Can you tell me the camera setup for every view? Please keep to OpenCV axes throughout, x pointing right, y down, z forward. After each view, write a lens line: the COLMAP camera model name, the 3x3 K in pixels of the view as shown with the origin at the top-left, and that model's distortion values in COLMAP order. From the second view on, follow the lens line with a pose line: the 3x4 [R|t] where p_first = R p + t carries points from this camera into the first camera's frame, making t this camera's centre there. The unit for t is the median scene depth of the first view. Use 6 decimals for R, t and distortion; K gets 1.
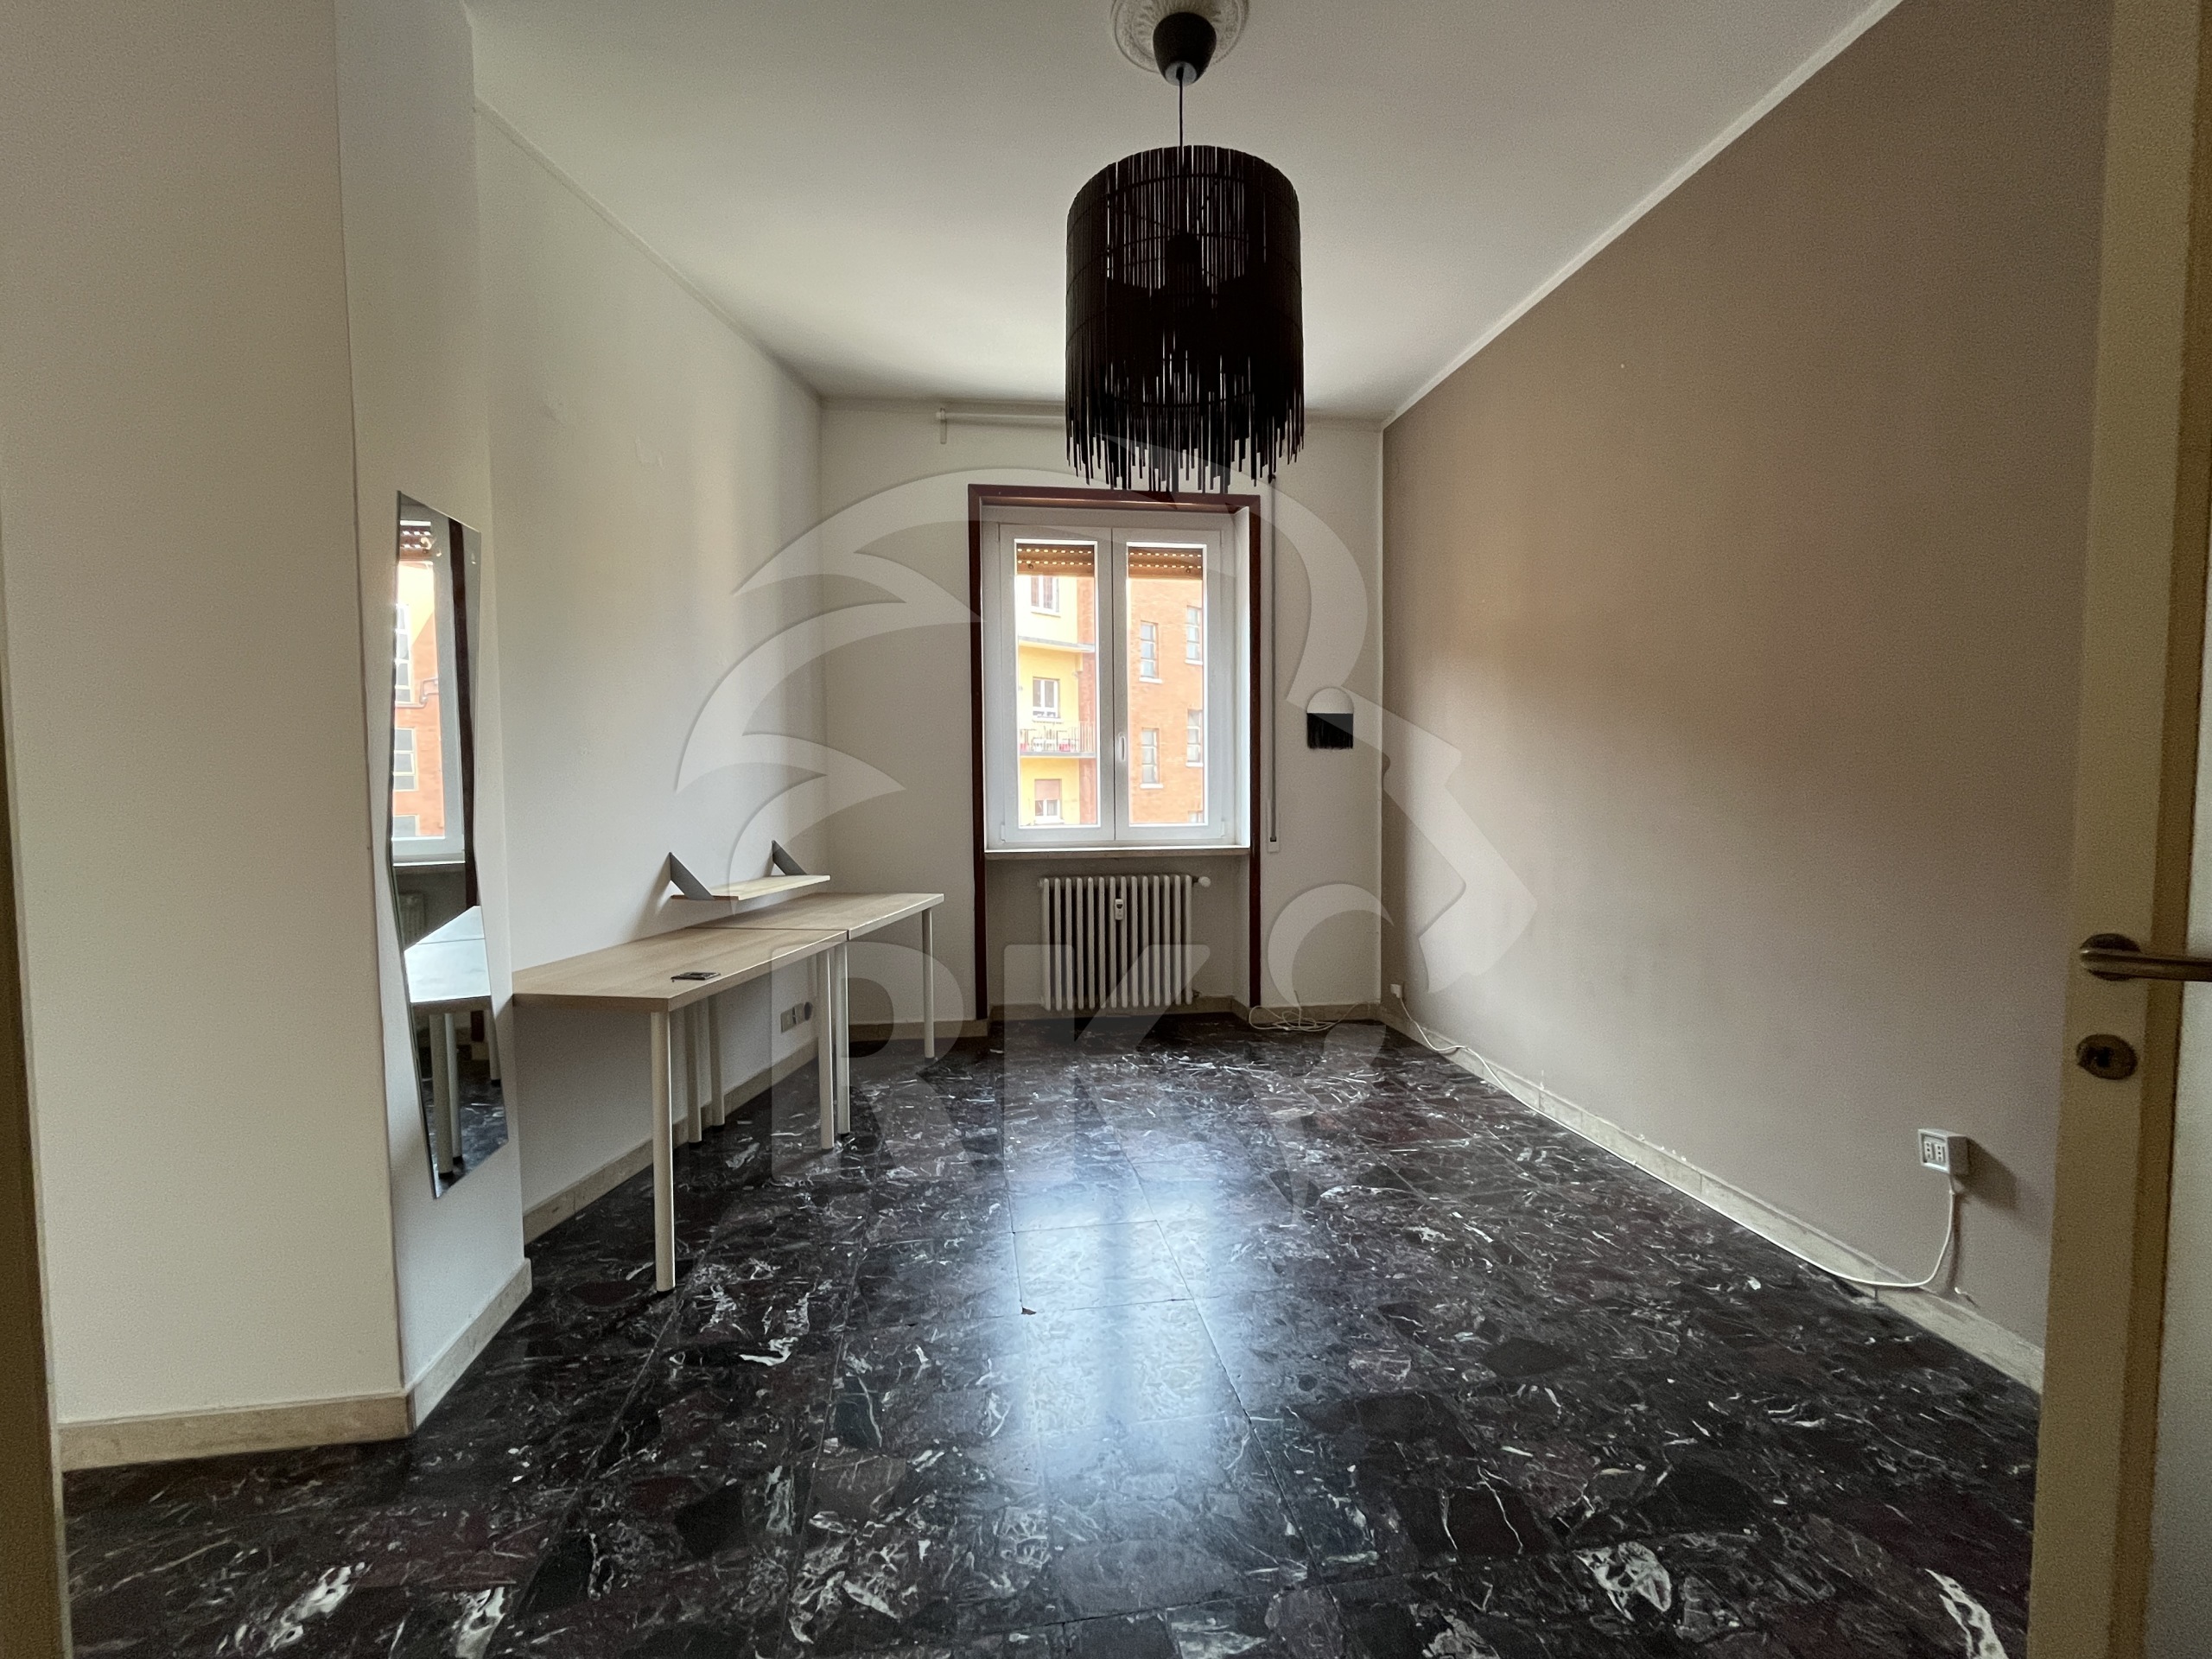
lens RADIAL K [[921.8, 0, 1090.0], [0, 921.8, 837.0], [0, 0, 1]] dist [-0.003694, -0.000026]
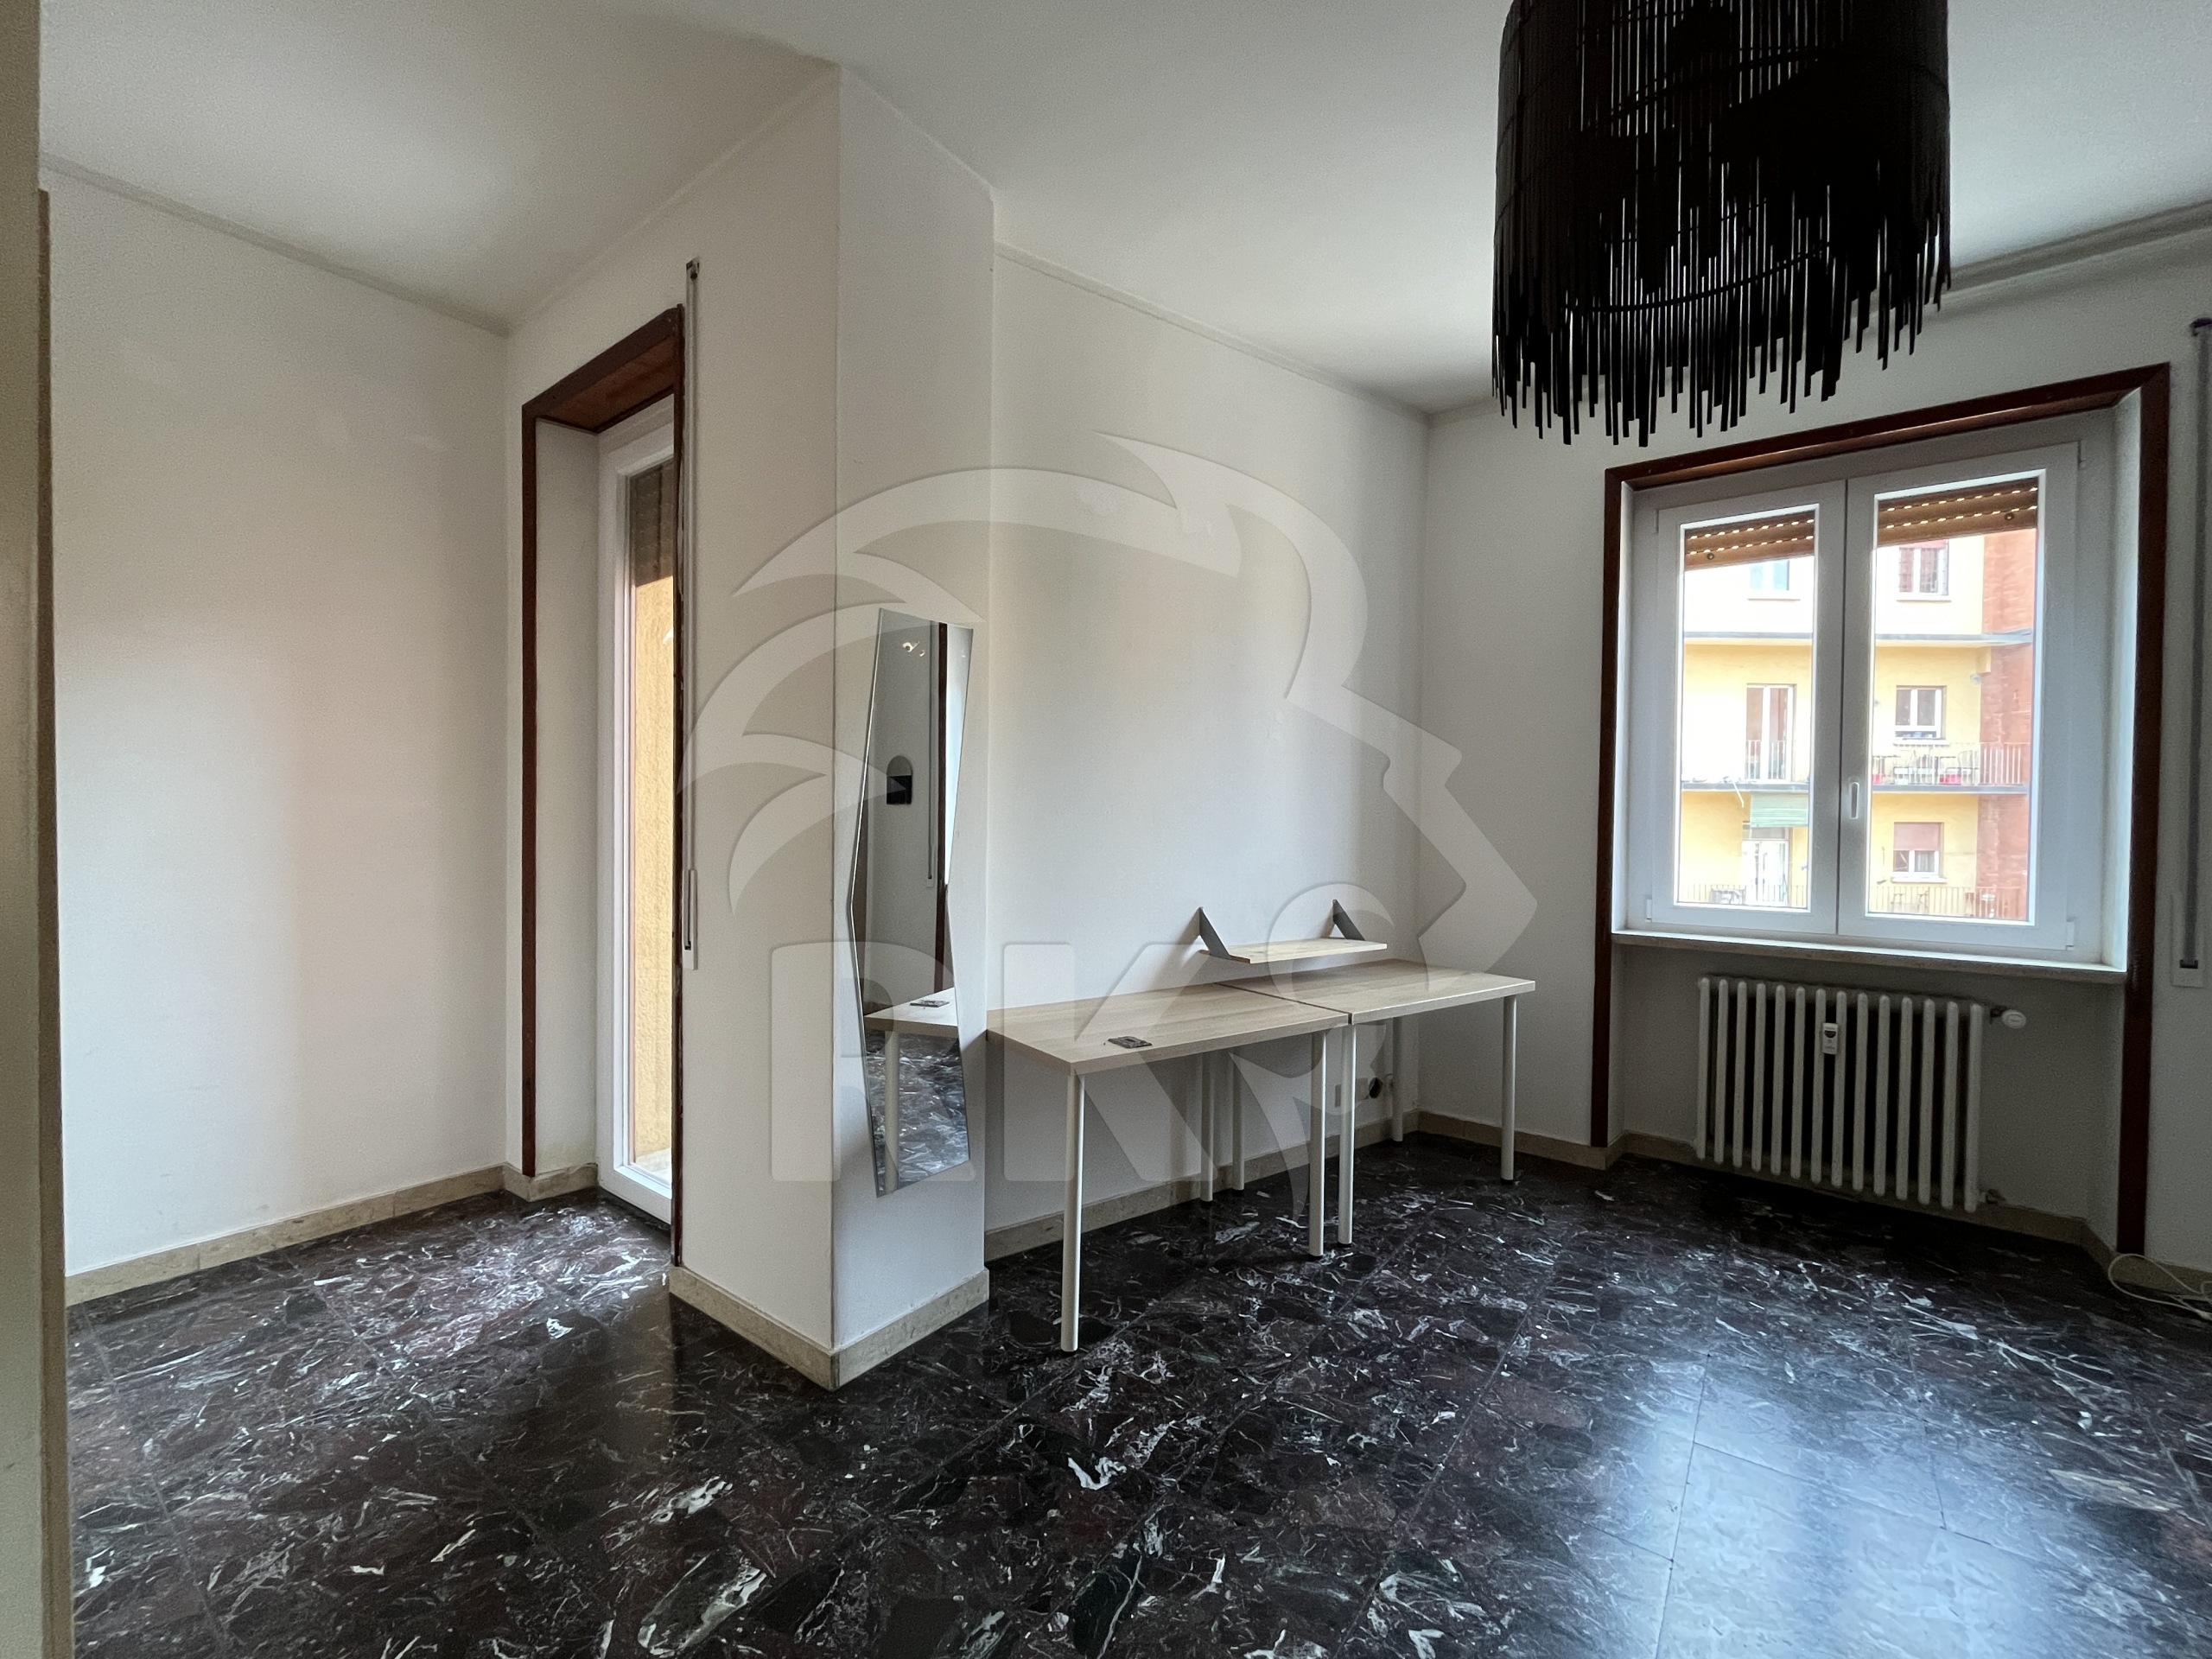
lens RADIAL K [[921.8, 0, 1107.3], [0, 921.8, 835.8], [0, 0, 1]] dist [-0.003694, -0.000026]
pose [[0.702971, 0.032015, -0.710498, 0.179839], [-0.058503, 0.998204, -0.012905, -0.040685], [0.708808, 0.050638, 0.703581, 0.194445]]
